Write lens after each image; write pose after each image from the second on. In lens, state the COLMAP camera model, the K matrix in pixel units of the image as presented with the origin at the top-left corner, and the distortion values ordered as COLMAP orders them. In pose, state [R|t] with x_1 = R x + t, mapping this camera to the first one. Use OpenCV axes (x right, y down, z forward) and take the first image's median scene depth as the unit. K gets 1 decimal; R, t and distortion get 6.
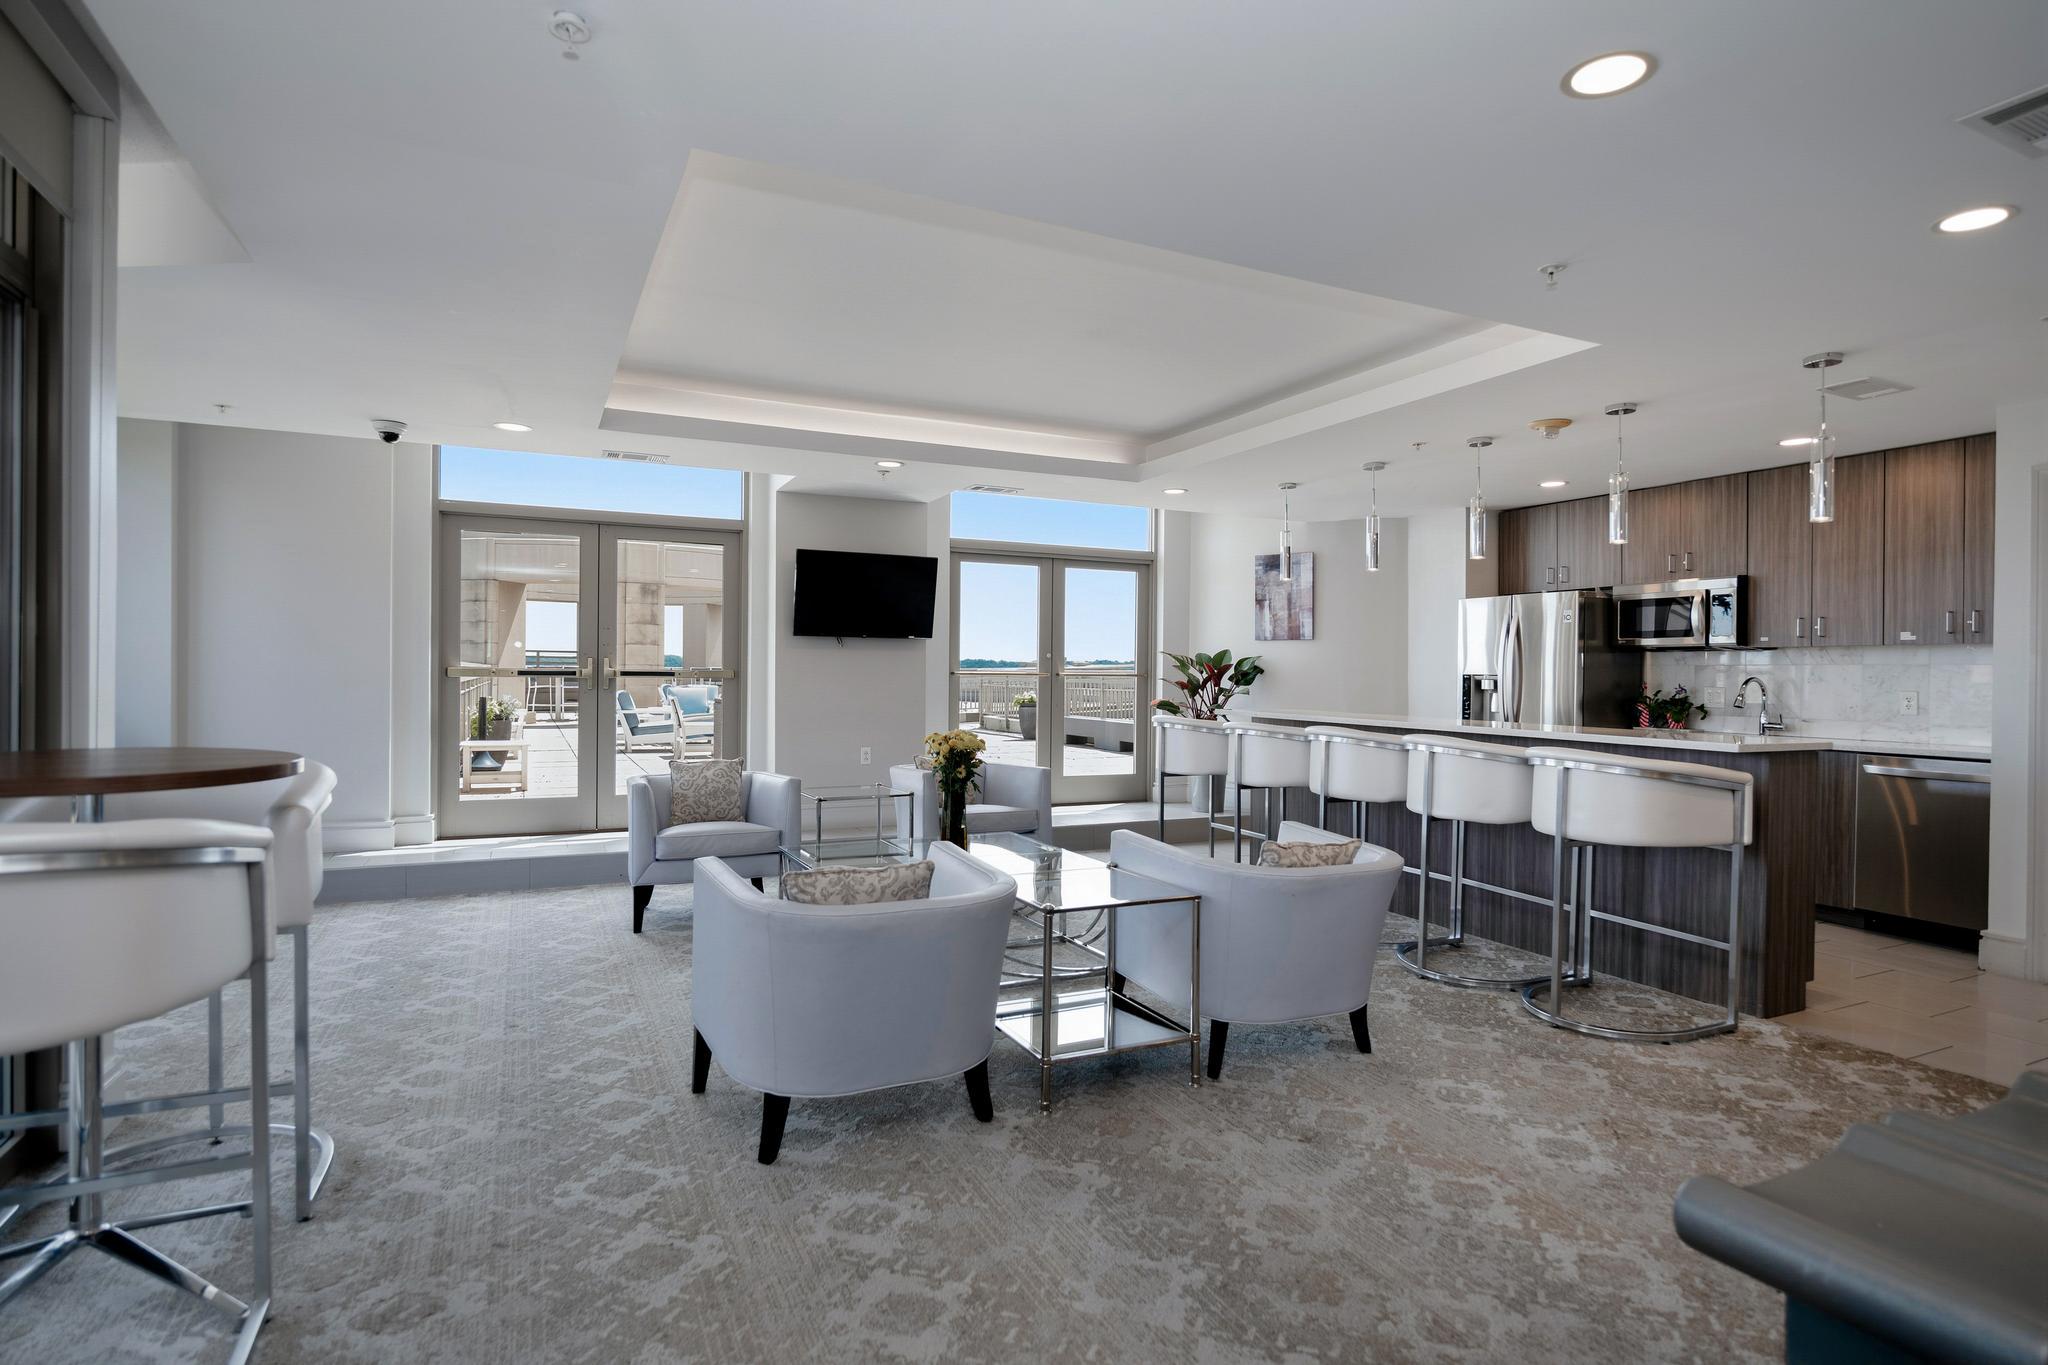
lens RADIAL K [[1077.9, 0, 1020.3], [0, 1077.9, 679.7], [0, 0, 1]] dist [-0.003113, -0.004887]
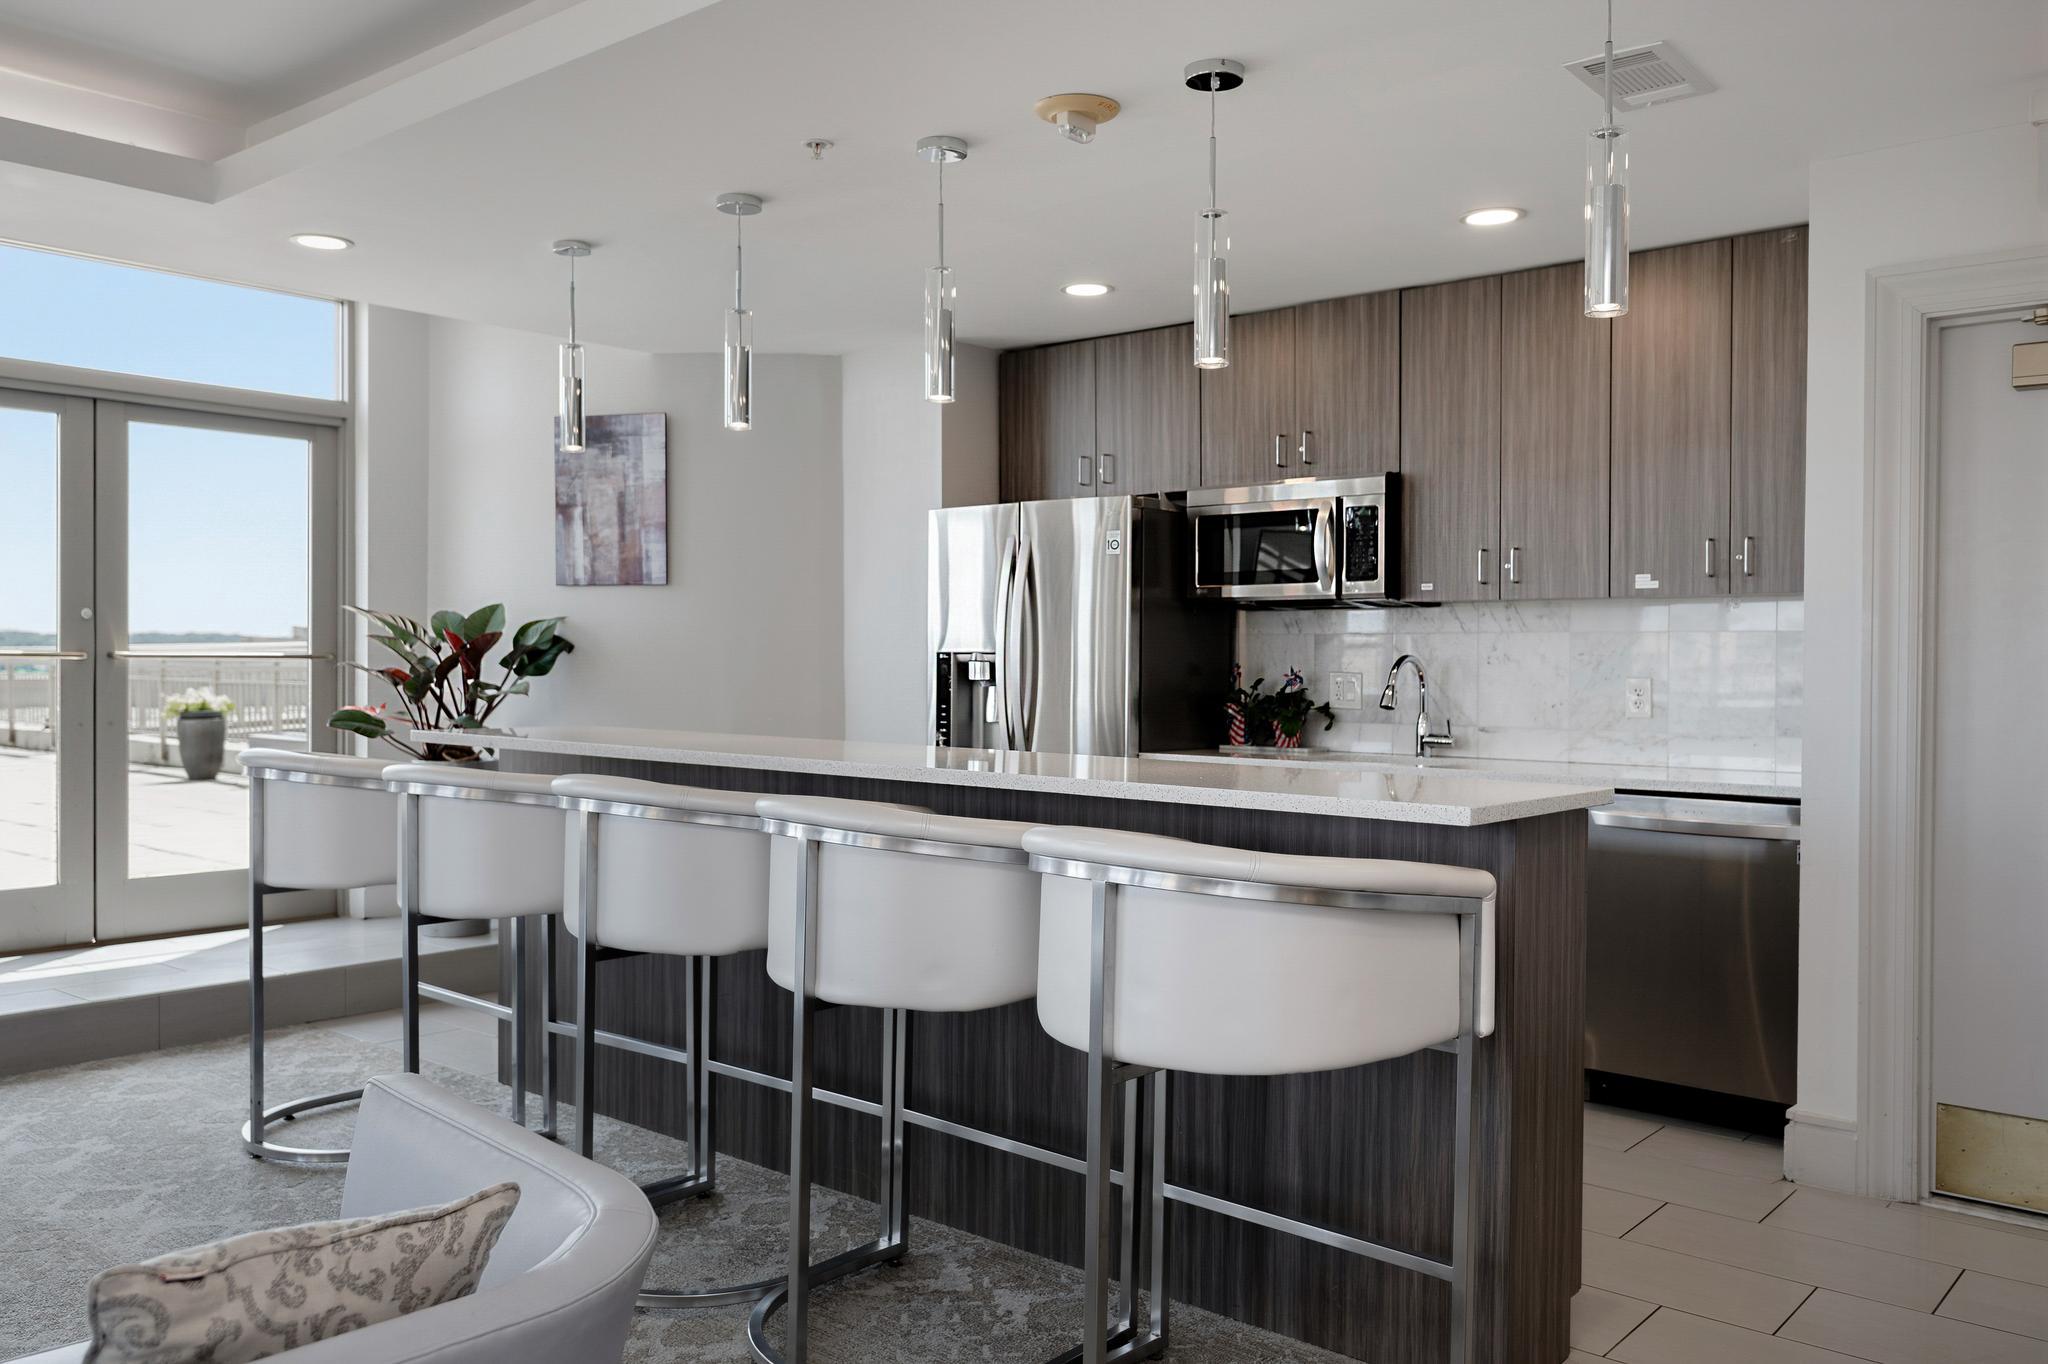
lens RADIAL K [[1652.2, 0, 1018.8], [0, 1652.2, 678.2], [0, 0, 1]] dist [0.019474, -0.007544]
pose [[0.916259, -0.009583, 0.400471, 0.158484], [0.006047, 0.999931, 0.010091, 0.000000], [-0.400540, -0.006824, 0.916254, 0.310853]]
